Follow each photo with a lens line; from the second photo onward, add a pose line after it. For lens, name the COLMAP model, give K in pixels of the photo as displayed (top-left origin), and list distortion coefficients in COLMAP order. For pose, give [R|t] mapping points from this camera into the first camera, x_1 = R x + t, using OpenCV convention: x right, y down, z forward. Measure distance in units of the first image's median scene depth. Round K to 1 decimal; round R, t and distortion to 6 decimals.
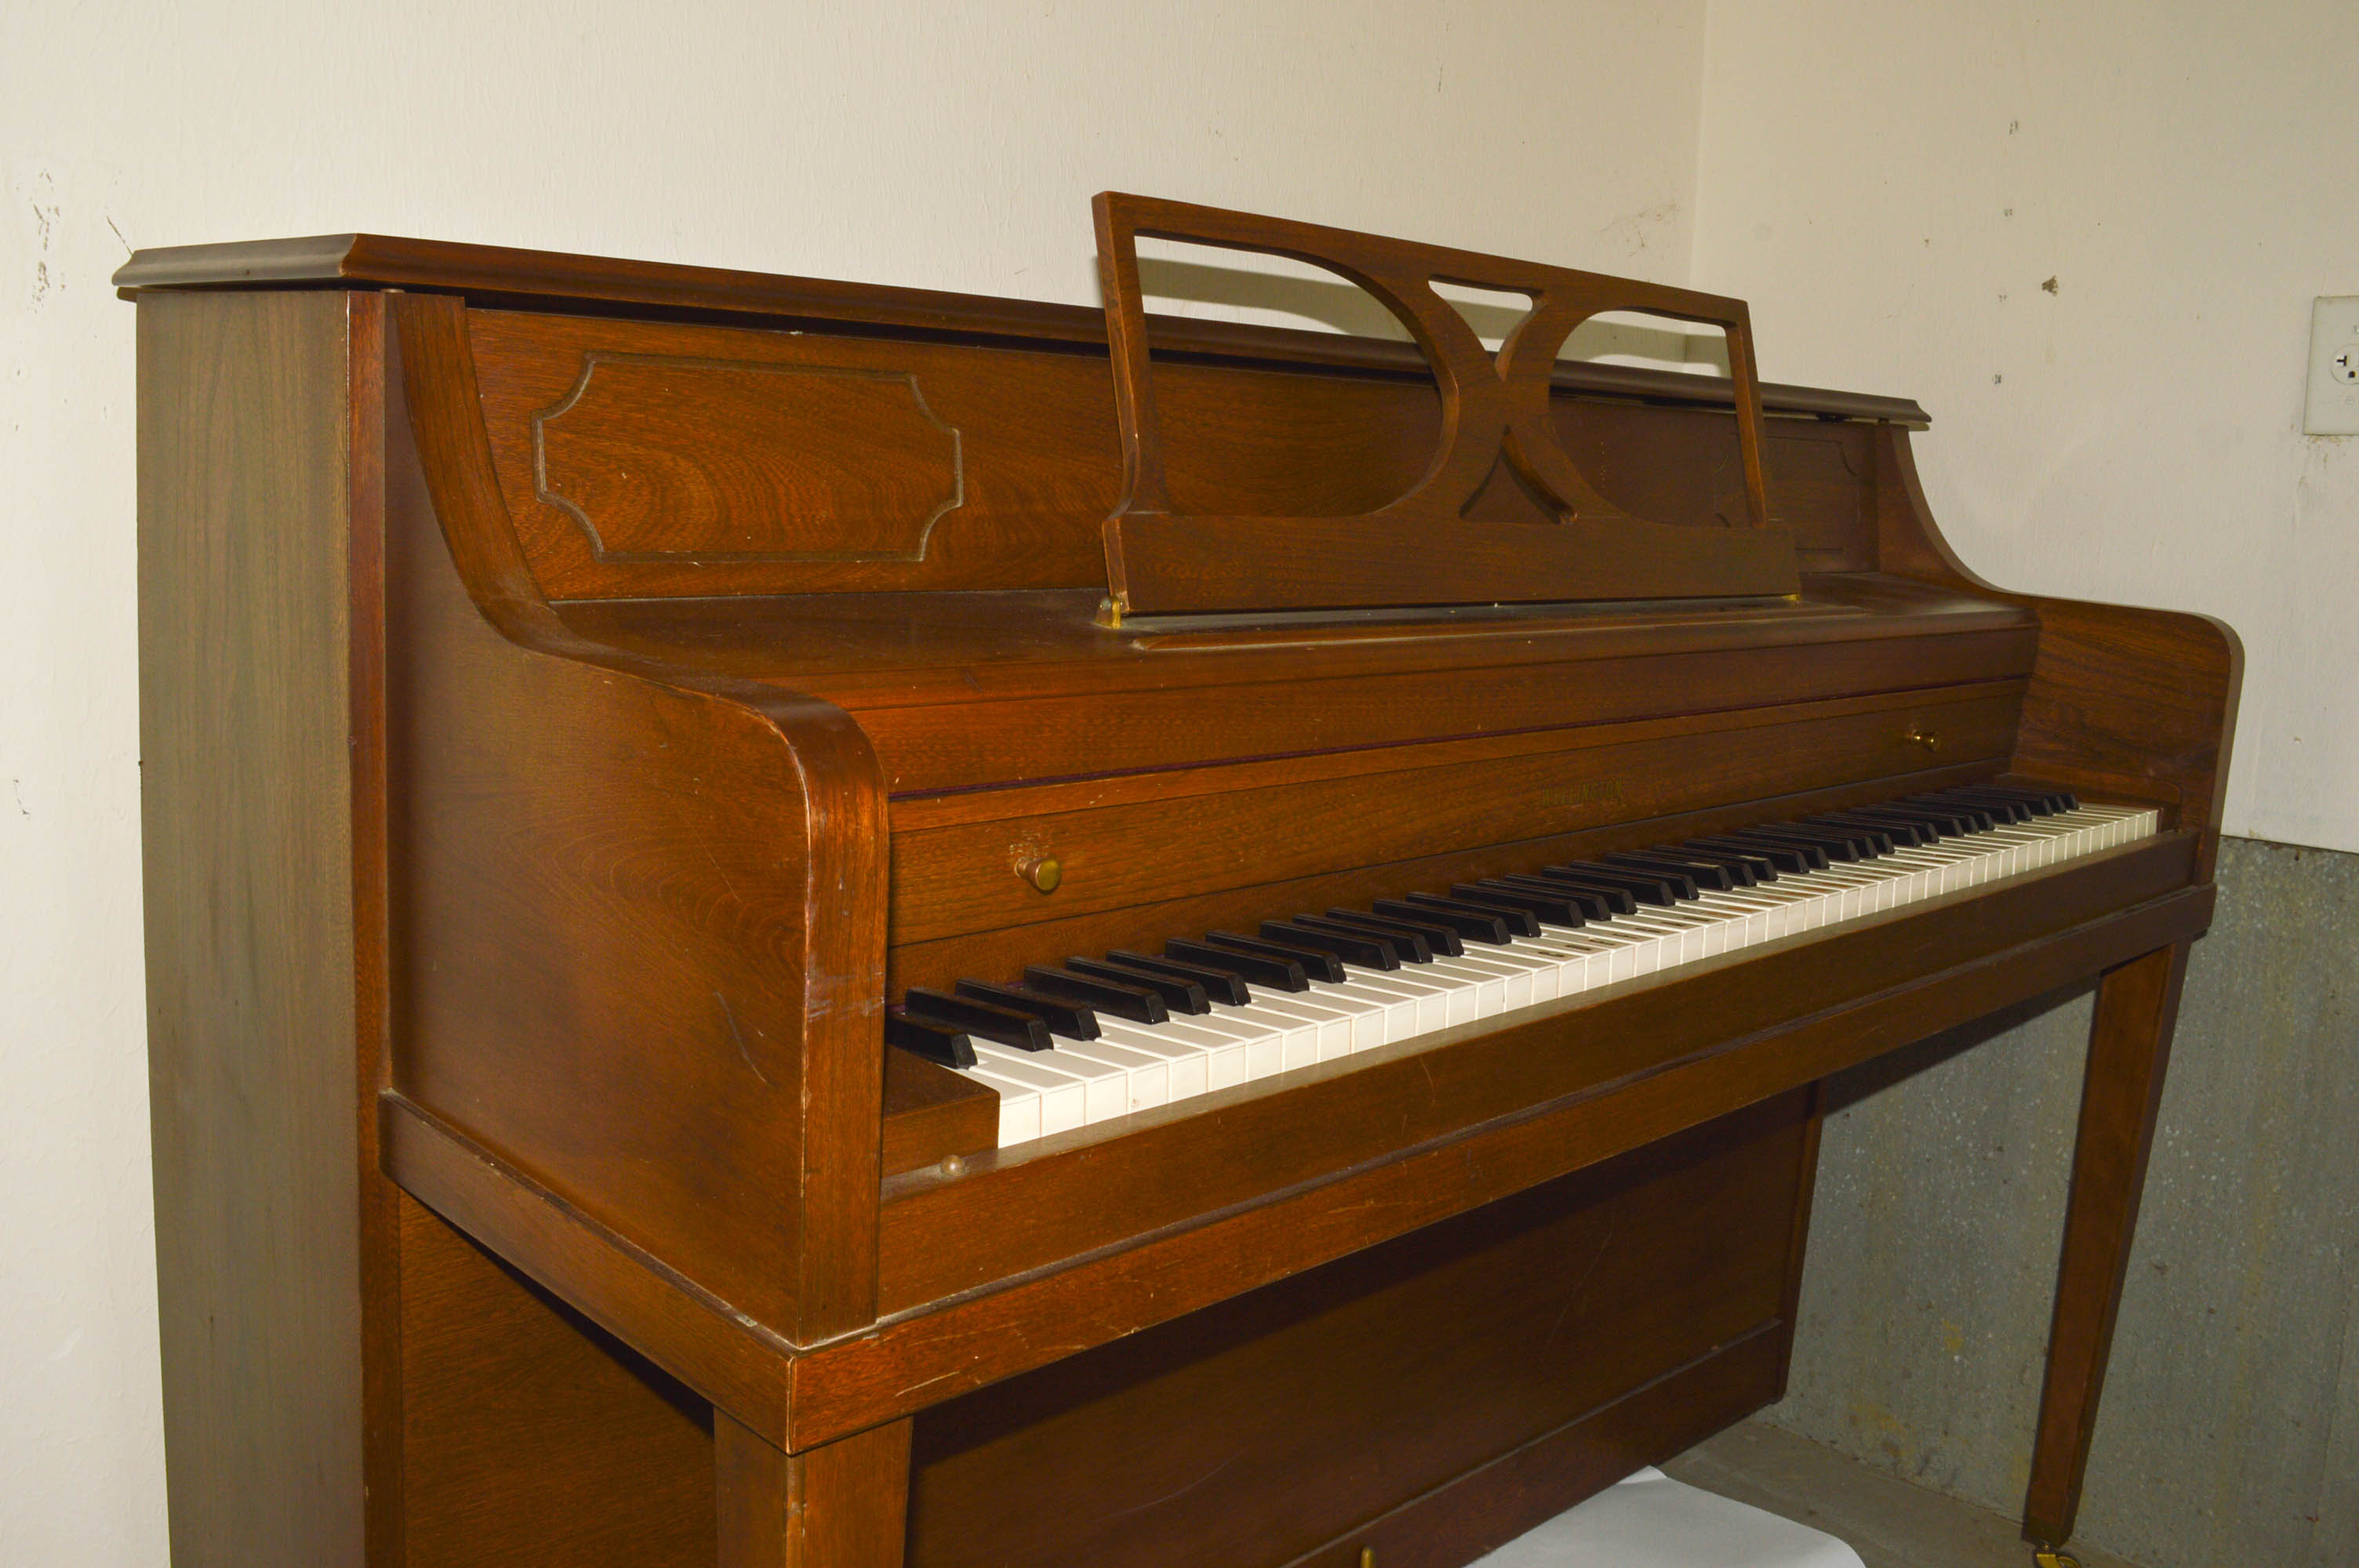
lens RADIAL K [[2057.3, 0, 1182.2], [0, 2057.3, 797.8], [0, 0, 1]] dist [-0.072824, -0.012358]
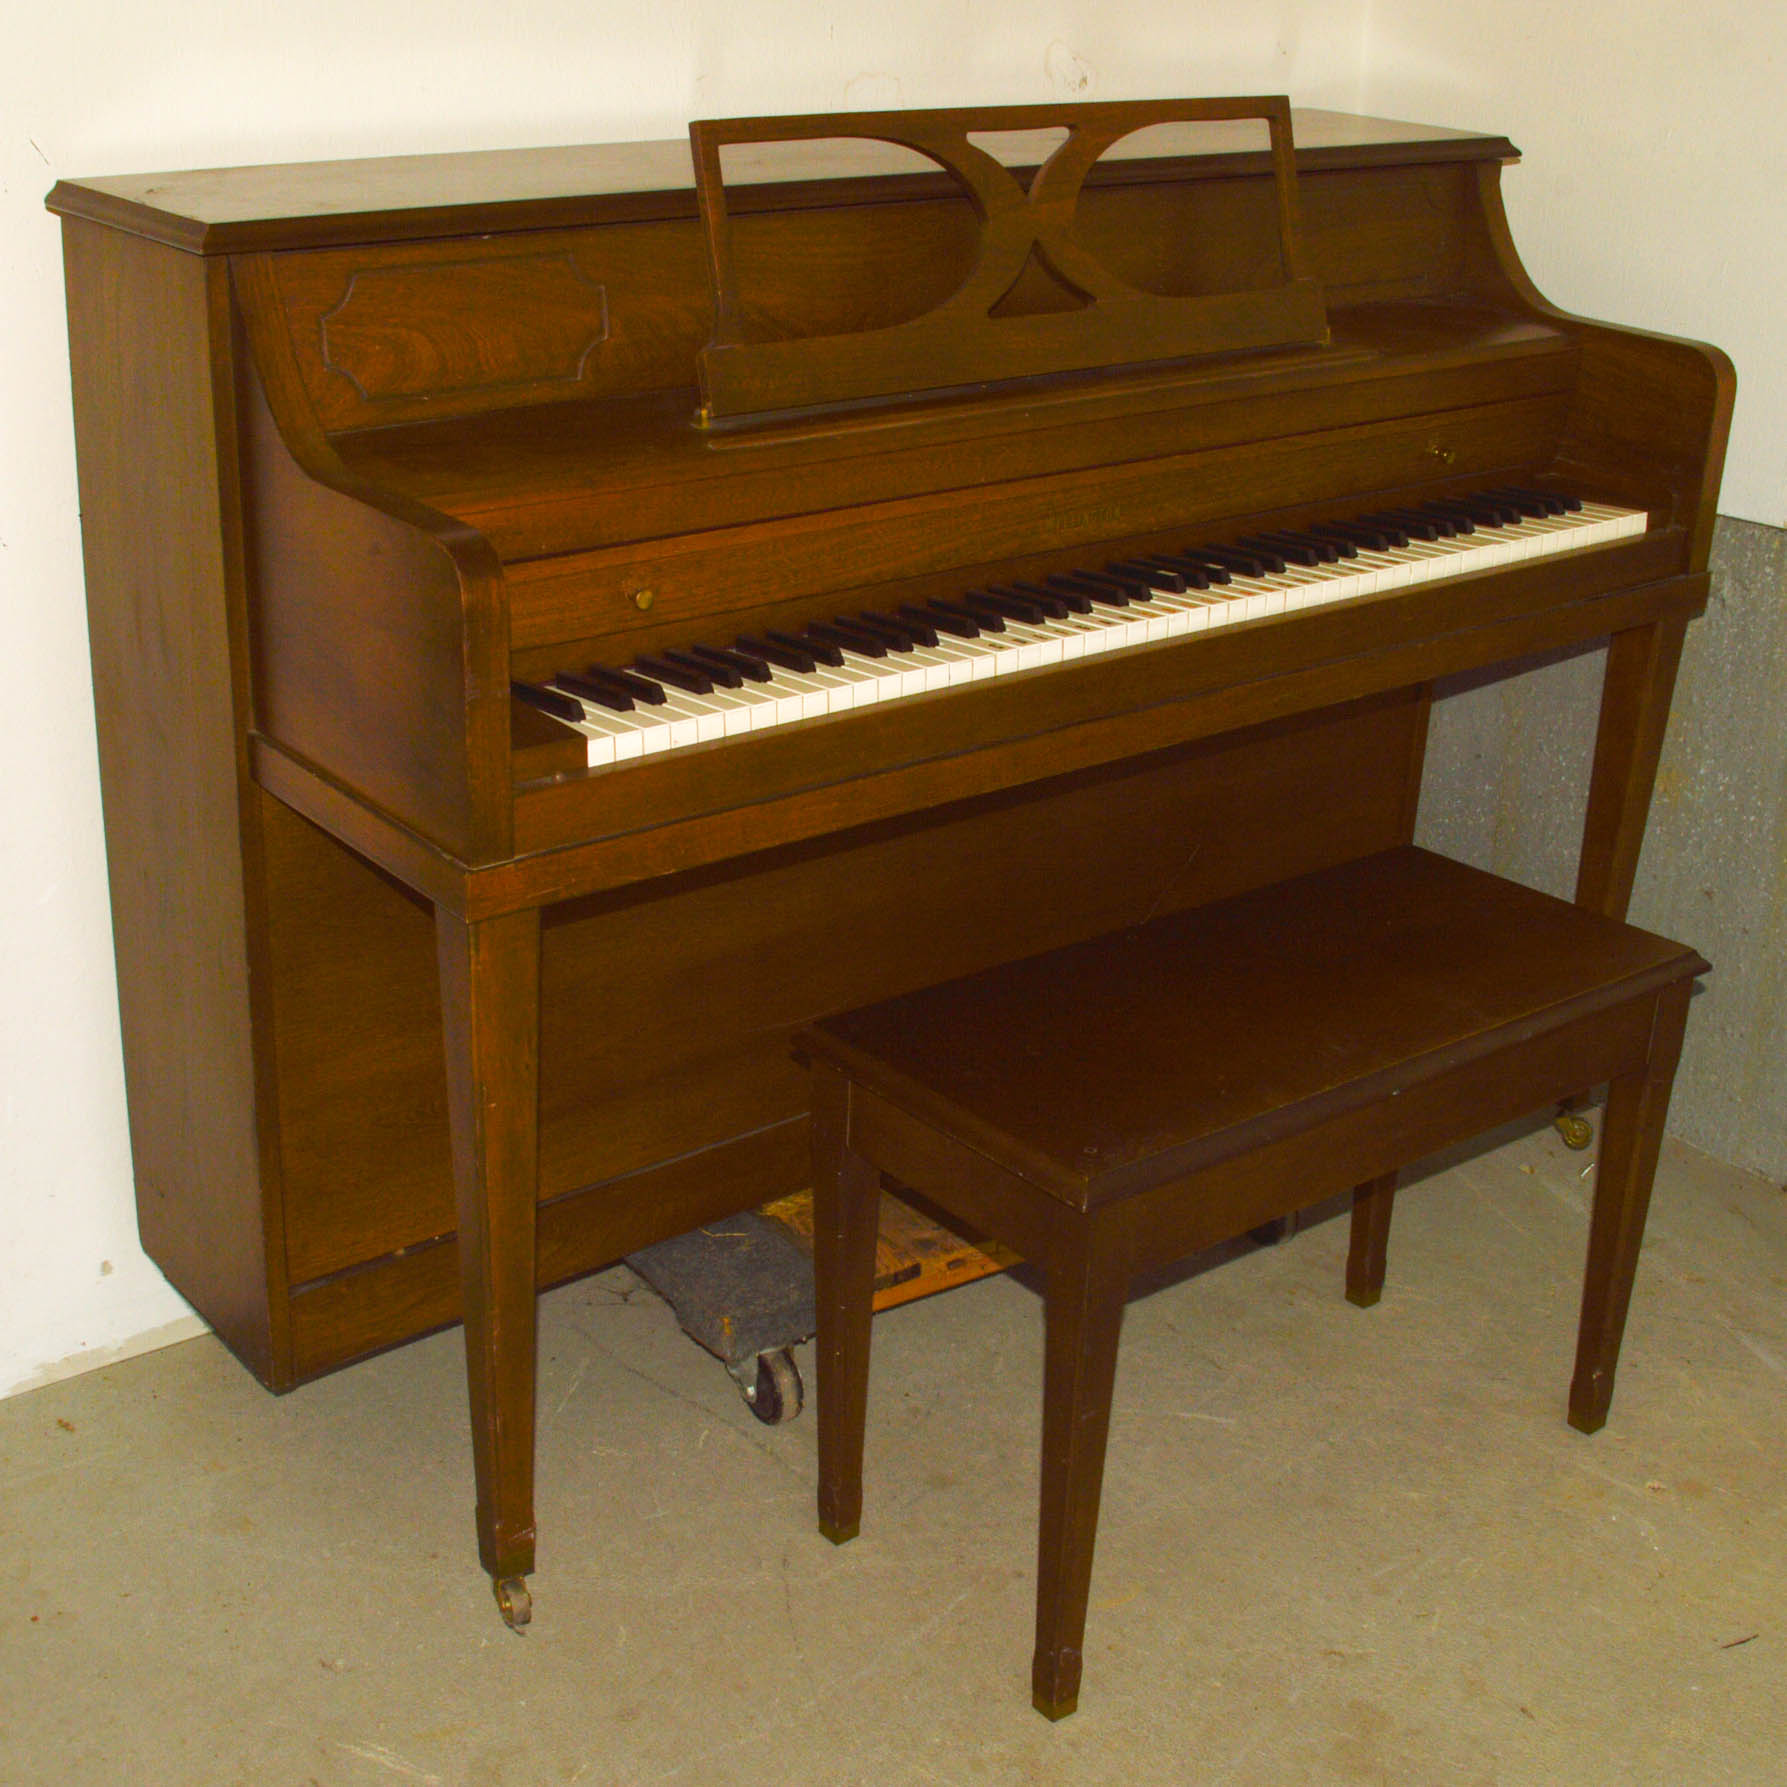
lens RADIAL K [[2520.0, 0, 887.5], [0, 2520.0, 896.0], [0, 0, 1]] dist [-0.079958, 0.000000]
pose [[0.994074, 0.021561, -0.106543, 0.332746], [0.001961, 0.976415, 0.215895, -0.158109], [0.108685, -0.214824, 0.970586, -0.923370]]
